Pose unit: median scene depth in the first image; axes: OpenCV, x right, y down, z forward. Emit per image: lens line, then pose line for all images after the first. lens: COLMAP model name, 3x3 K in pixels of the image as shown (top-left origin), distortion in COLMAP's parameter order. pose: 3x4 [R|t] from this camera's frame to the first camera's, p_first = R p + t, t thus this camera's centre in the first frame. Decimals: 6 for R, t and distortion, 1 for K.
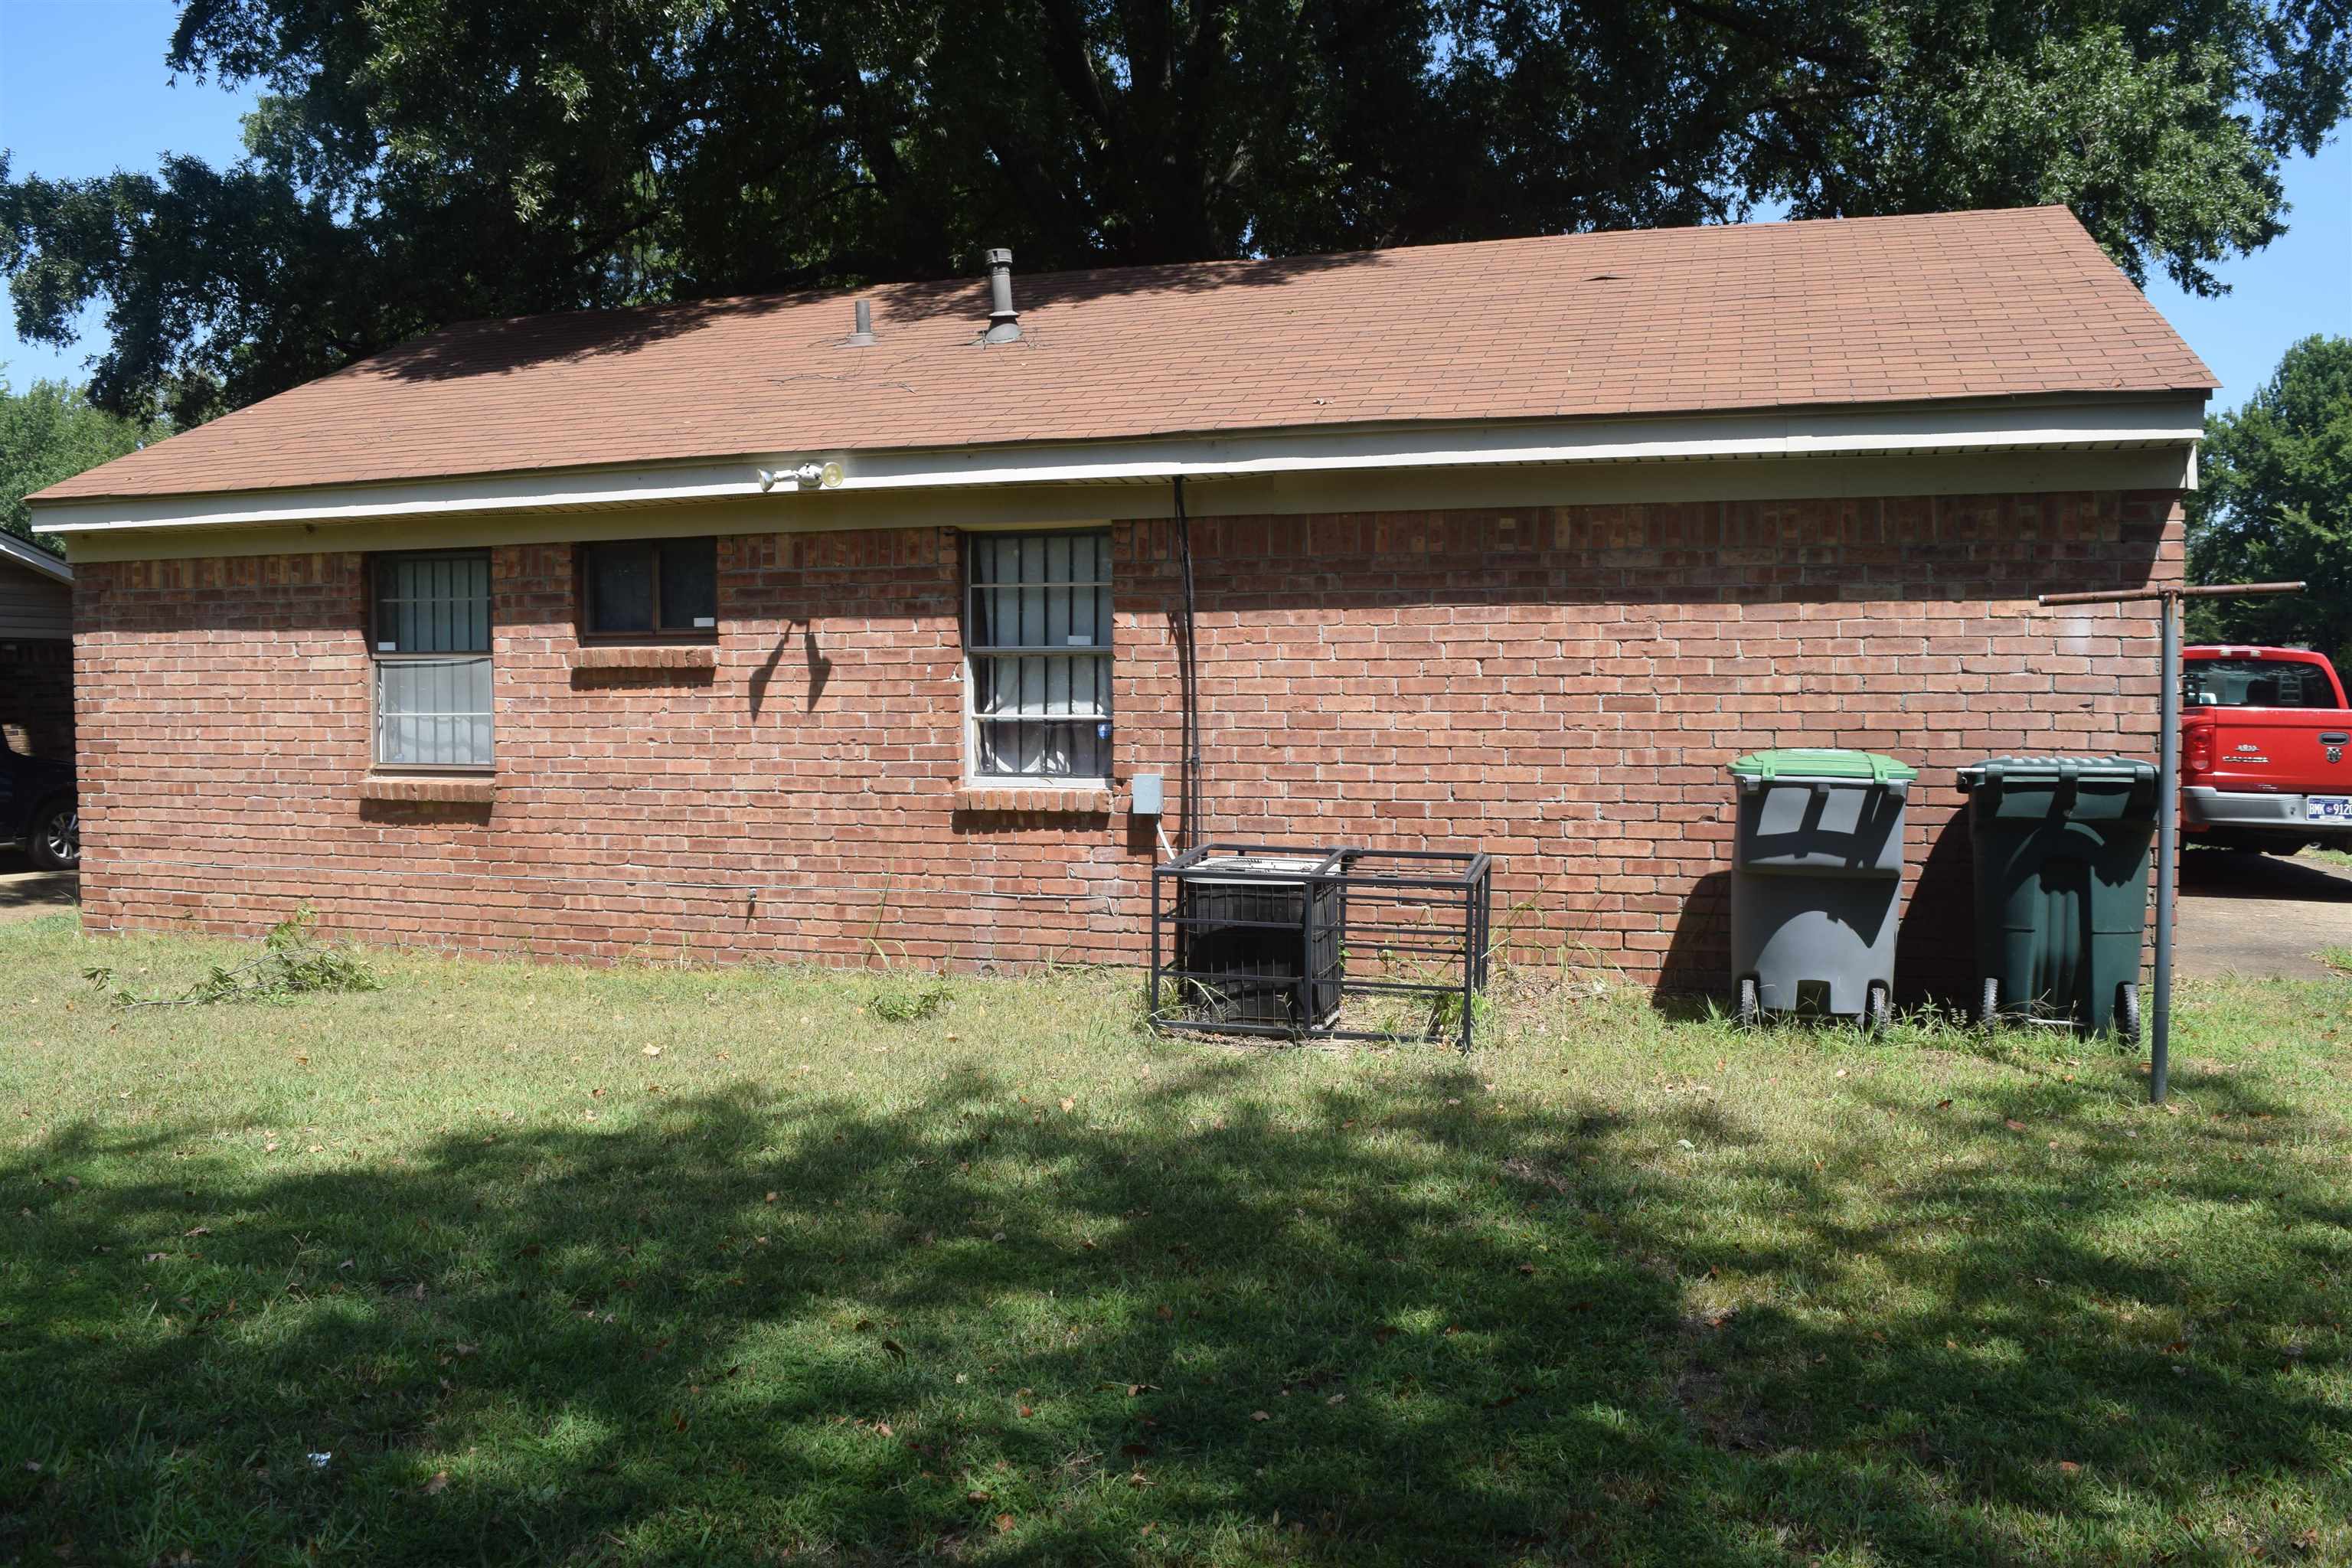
lens RADIAL K [[1849.9, 0, 1170.6], [0, 1849.9, 784.6], [0, 0, 1]] dist [-0.098546, 0.026420]
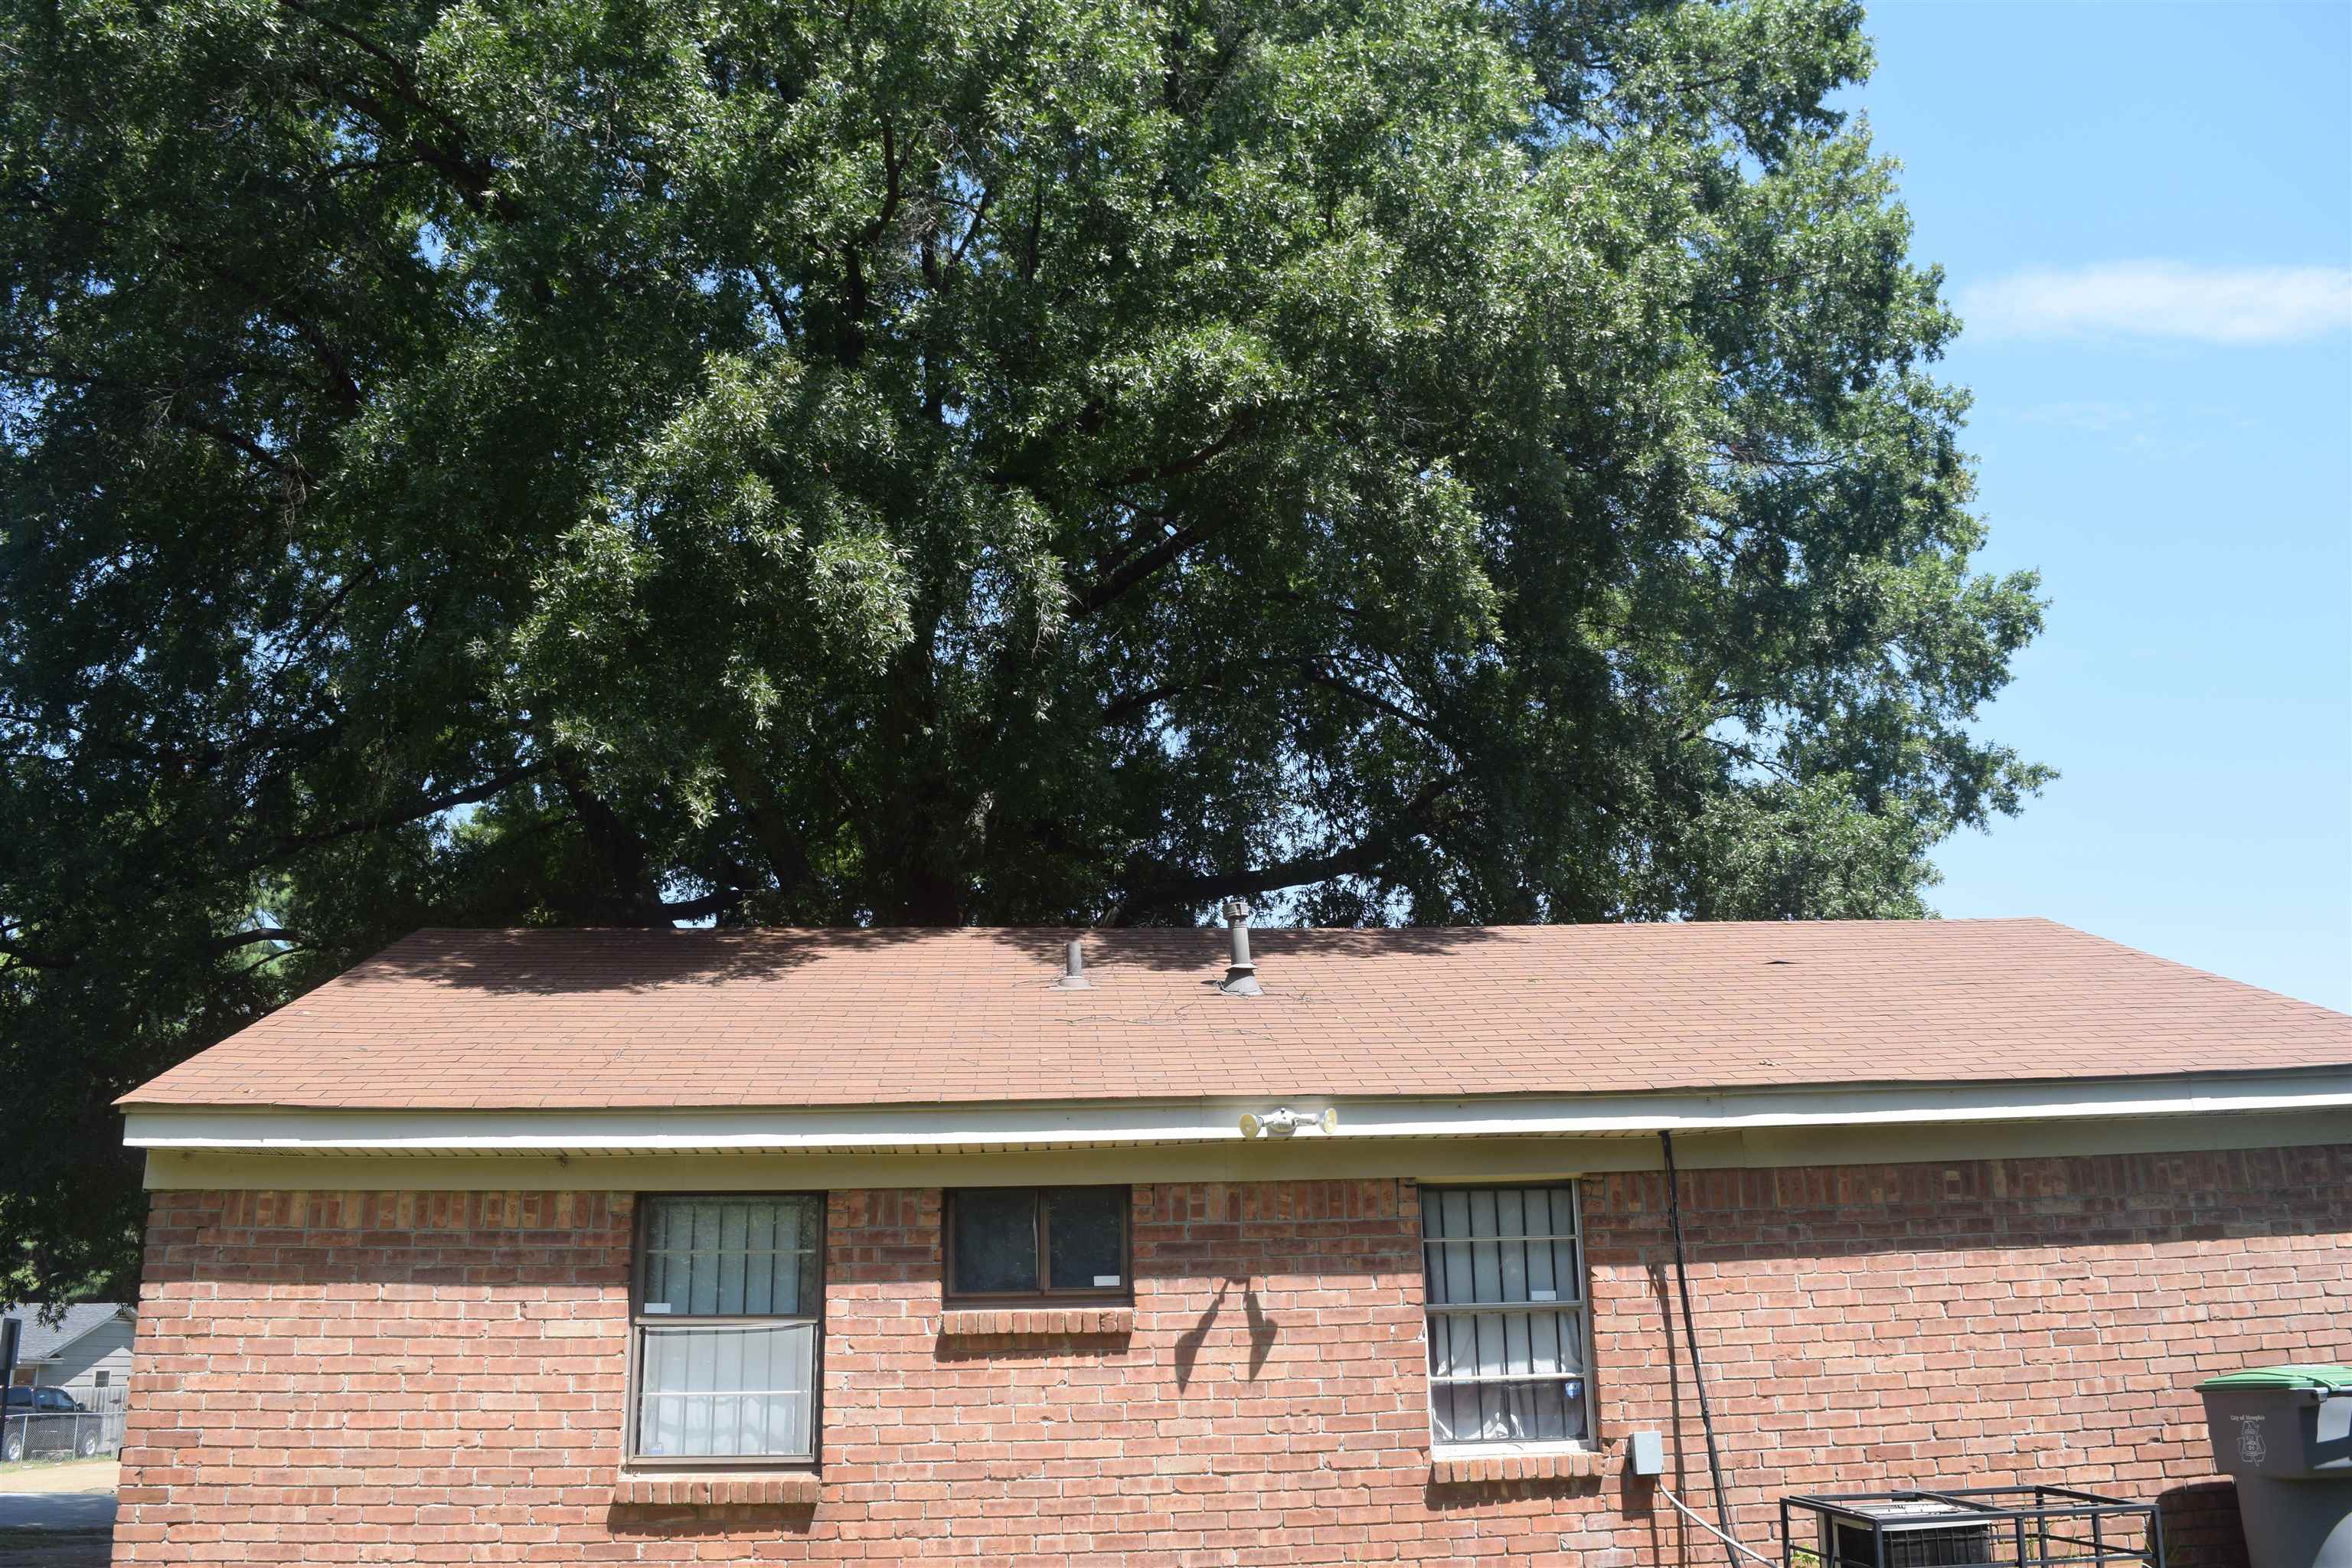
lens RADIAL K [[1849.9, 0, 1173.7], [0, 1849.9, 778.1], [0, 0, 1]] dist [-0.098546, 0.026420]
pose [[0.927845, 0.094298, 0.360848, -0.603883], [0.040510, 0.936305, -0.348843, -0.004380], [-0.370759, 0.338290, 0.864926, 0.137082]]
